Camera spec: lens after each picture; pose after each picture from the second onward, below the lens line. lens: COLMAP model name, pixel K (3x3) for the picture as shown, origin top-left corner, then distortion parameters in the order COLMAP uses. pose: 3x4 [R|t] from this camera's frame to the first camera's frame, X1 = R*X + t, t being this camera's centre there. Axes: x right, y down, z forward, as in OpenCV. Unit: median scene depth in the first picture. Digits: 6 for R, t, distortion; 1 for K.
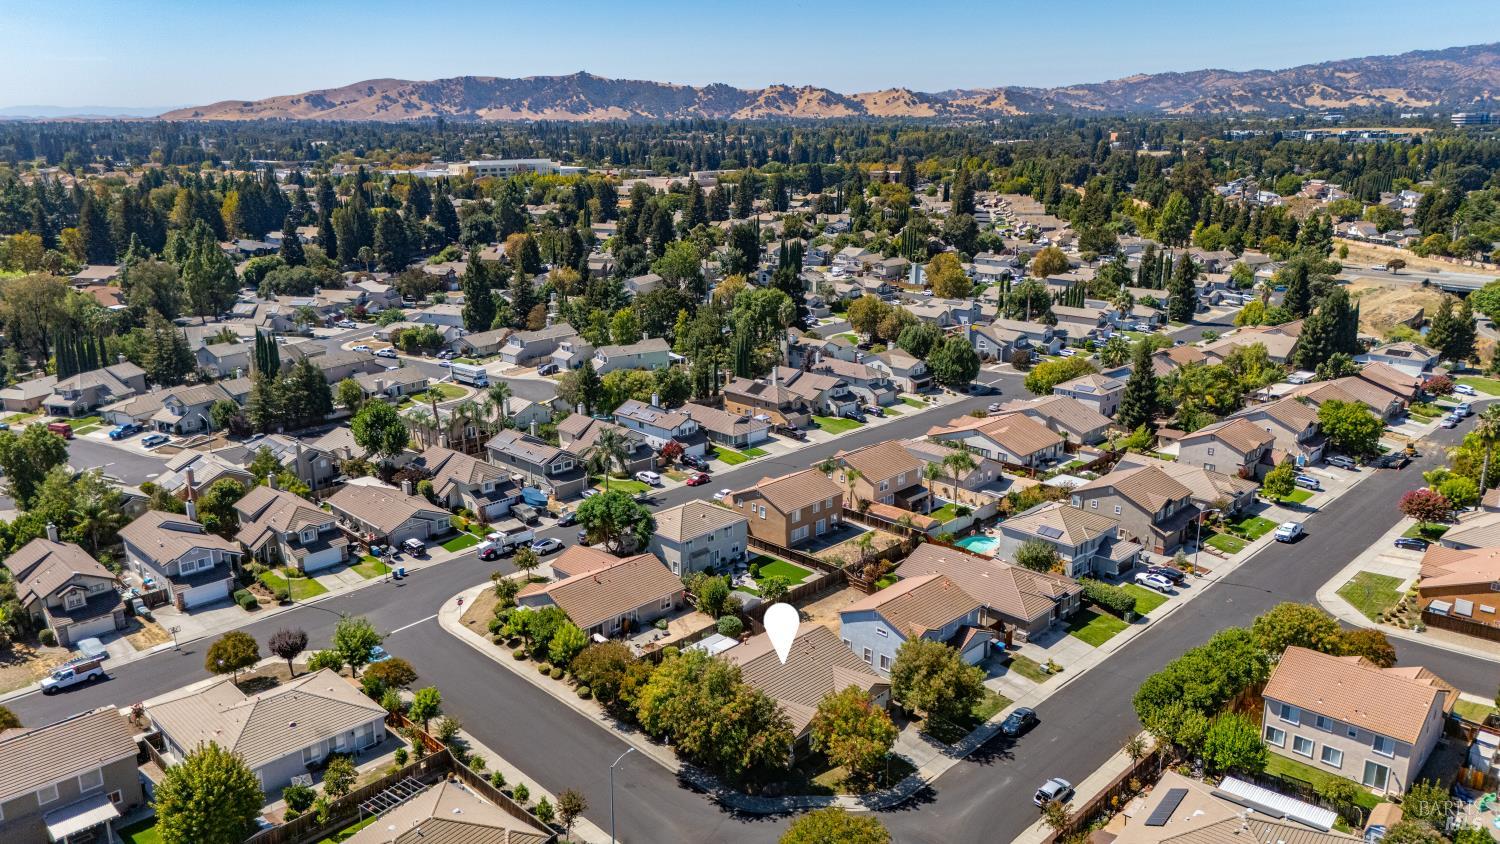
lens RADIAL K [[1110.3, 0, 751.3], [0, 1110.3, 417.2], [0, 0, 1]] dist [0.061542, -0.038337]
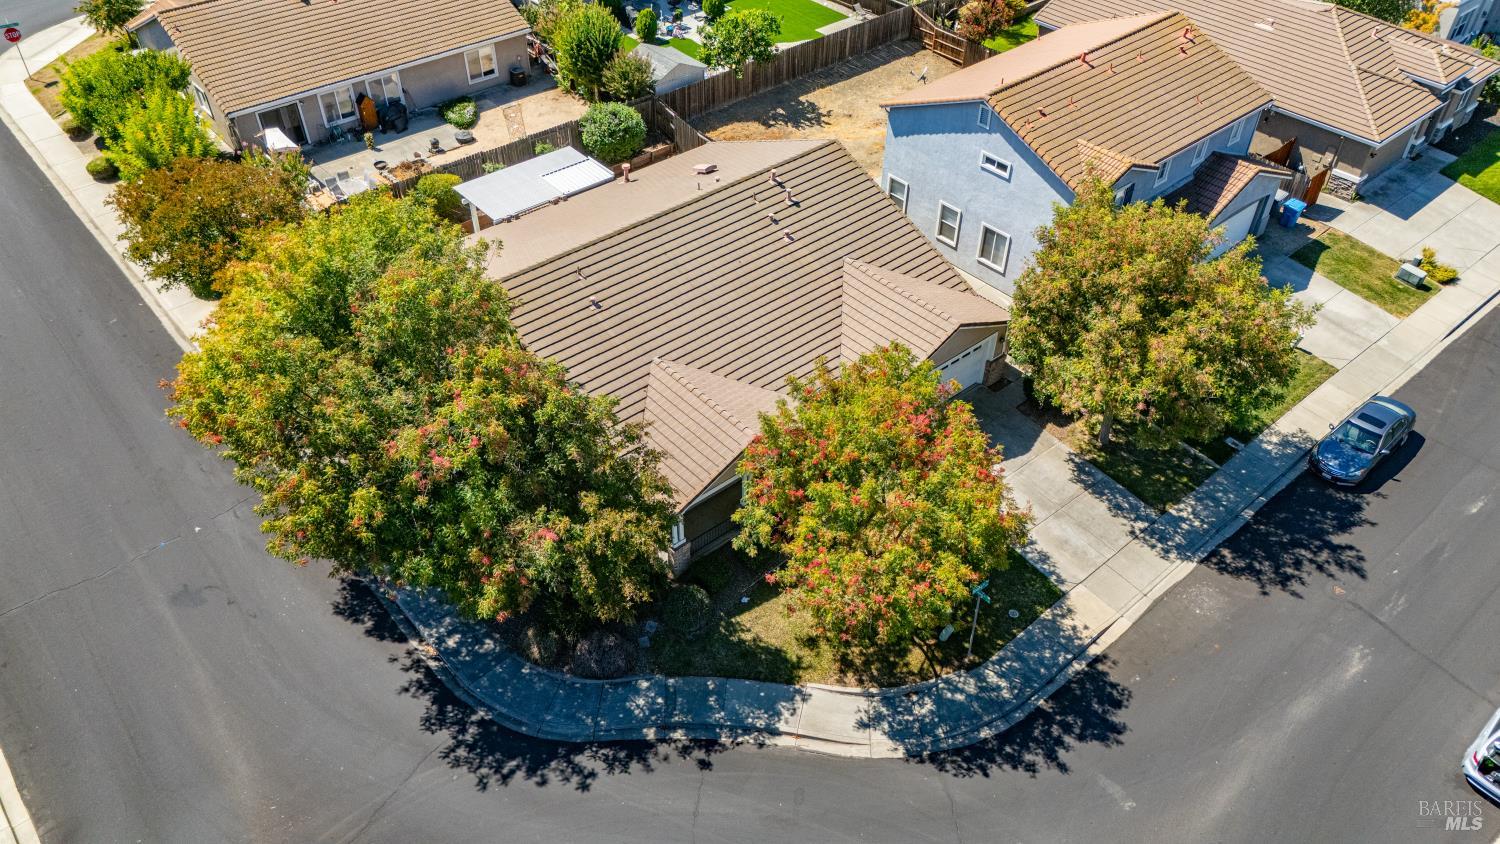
lens RADIAL K [[1110.3, 0, 751.3], [0, 1110.3, 417.2], [0, 0, 1]] dist [0.061542, -0.038337]
pose [[0.996855, 0.060871, -0.050737, 0.065811], [-0.033342, 0.903020, 0.428304, 0.121702], [0.071888, -0.425265, 0.902209, 0.673365]]
